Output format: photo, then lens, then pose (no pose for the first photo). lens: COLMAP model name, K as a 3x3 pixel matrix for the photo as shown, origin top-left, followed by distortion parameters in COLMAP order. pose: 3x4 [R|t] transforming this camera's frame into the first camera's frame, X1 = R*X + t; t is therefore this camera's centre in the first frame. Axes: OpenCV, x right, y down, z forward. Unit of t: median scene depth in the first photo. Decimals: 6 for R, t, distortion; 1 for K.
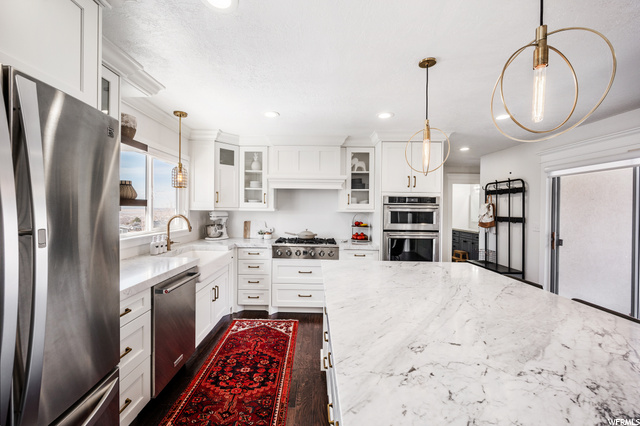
lens RADIAL K [[254.1, 0, 321.9], [0, 254.1, 212.4], [0, 0, 1]] dist [0.001271, 0.001083]
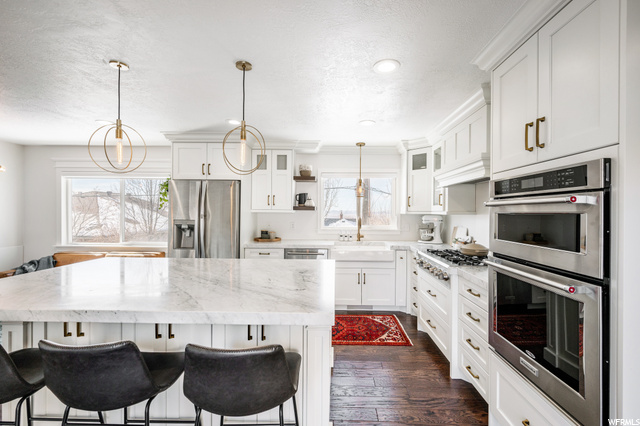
lens RADIAL K [[273.1, 0, 321.2], [0, 273.1, 210.4], [0, 0, 1]] dist [-0.002021, 0.000644]
pose [[-0.022287, -0.018884, -0.999573, 0.735843], [-0.022215, 0.999584, -0.018389, 0.006961], [0.999505, 0.021796, -0.022697, 0.639666]]
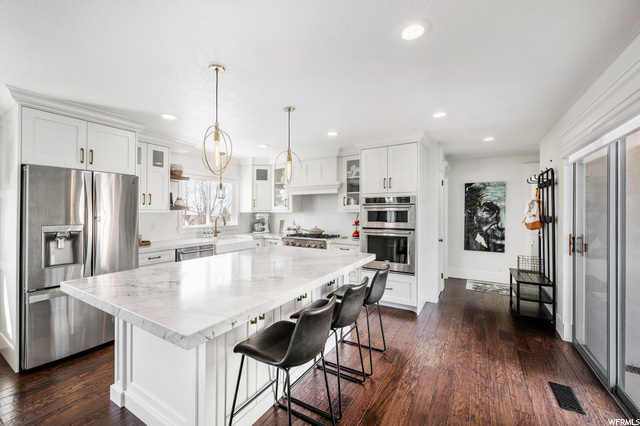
lens RADIAL K [[266.5, 0, 317.5], [0, 266.5, 206.2], [0, 0, 1]] dist [-0.001214, 0.000066]
pose [[0.856596, -0.025193, -0.515373, 0.666306], [0.007304, 0.999299, -0.036709, 0.015855], [0.515936, 0.027680, 0.856180, -0.112934]]
